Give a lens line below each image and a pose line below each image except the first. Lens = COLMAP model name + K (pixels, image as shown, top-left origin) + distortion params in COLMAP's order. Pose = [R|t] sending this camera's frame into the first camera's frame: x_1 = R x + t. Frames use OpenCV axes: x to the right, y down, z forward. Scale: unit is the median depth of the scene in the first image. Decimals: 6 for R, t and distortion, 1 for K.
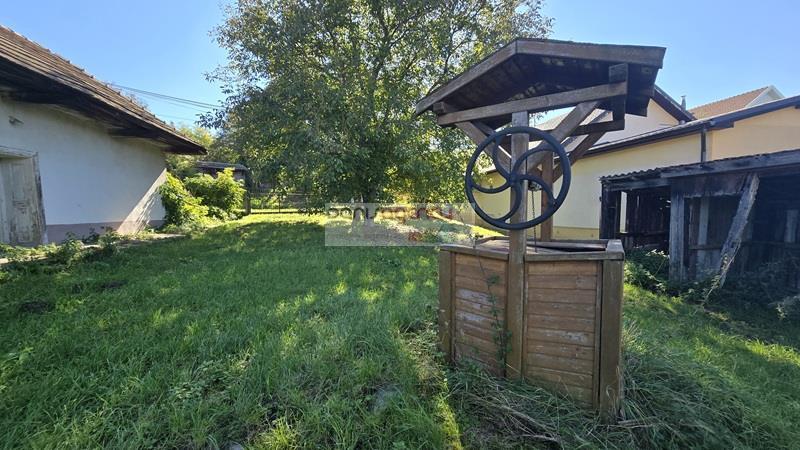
lens RADIAL K [[328.1, 0, 398.9], [0, 328.1, 230.7], [0, 0, 1]] dist [-0.003348, -0.000170]
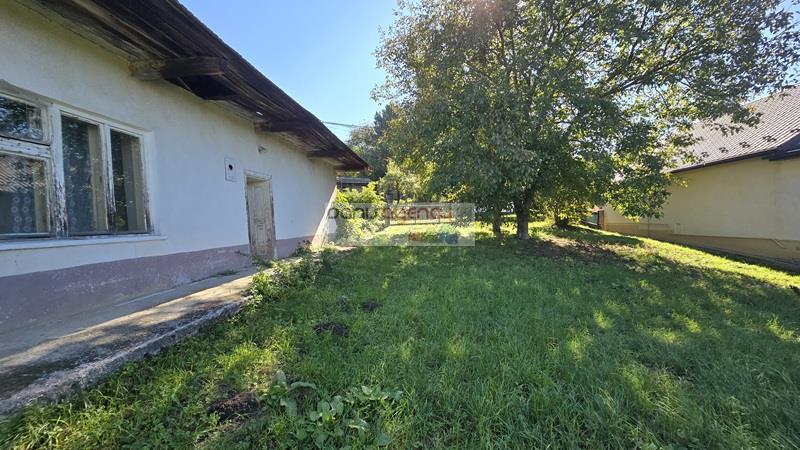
lens RADIAL K [[328.1, 0, 398.9], [0, 328.1, 230.7], [0, 0, 1]] dist [-0.003348, -0.000170]
pose [[0.958060, -0.002896, -0.286552, -0.213330], [-0.004859, 0.999641, -0.026348, -0.012805], [0.286525, 0.026635, 0.957702, 0.027519]]
